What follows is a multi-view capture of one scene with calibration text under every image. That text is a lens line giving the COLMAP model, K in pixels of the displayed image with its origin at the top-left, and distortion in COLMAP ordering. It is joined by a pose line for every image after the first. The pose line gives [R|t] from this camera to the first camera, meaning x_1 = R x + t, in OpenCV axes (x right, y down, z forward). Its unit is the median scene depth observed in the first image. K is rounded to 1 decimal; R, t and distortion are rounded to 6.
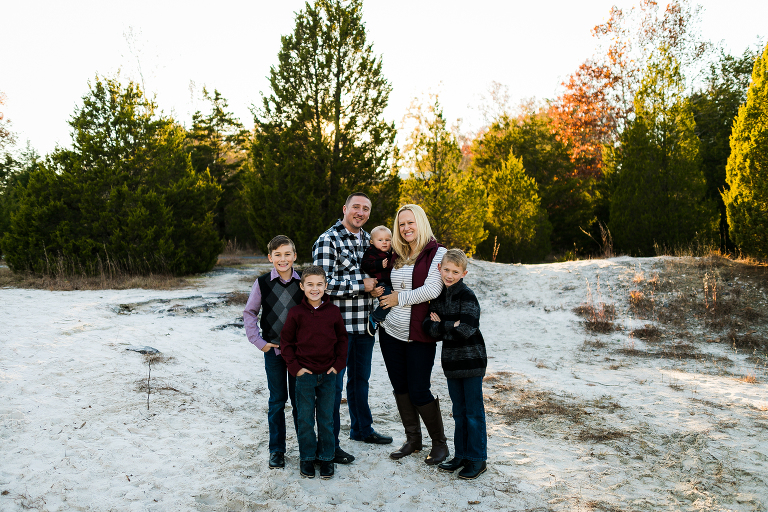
lens RADIAL K [[619.3, 0, 387.2], [0, 619.3, 253.2], [0, 0, 1]] dist [0.002008, 0.000092]
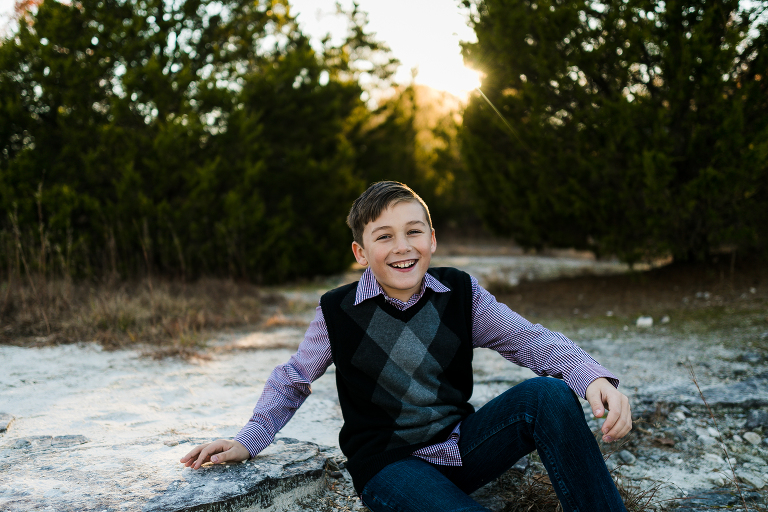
lens RADIAL K [[751.2, 0, 379.4], [0, 751.2, 258.0], [0, 0, 1]] dist [-0.003692, 0.000000]
pose [[0.974789, 0.022102, -0.222031, -0.152860], [-0.019320, 0.999705, 0.014695, 0.010928], [0.222290, -0.010035, 0.974929, 0.510200]]
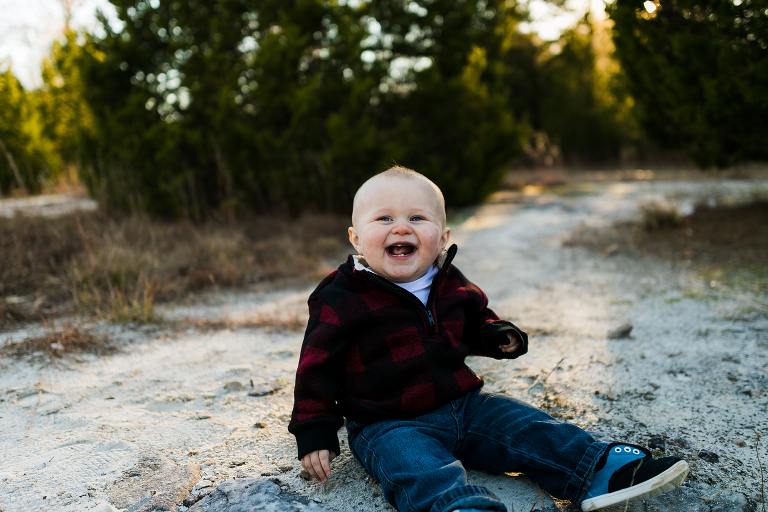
lens RADIAL K [[671.2, 0, 377.8], [0, 671.2, 258.9], [0, 0, 1]] dist [0.029490, -0.035006]
pose [[0.879680, 0.039966, -0.473884, -0.150607], [0.015651, 0.993490, 0.112840, 0.015134], [0.475309, -0.106680, 0.873328, 0.624339]]
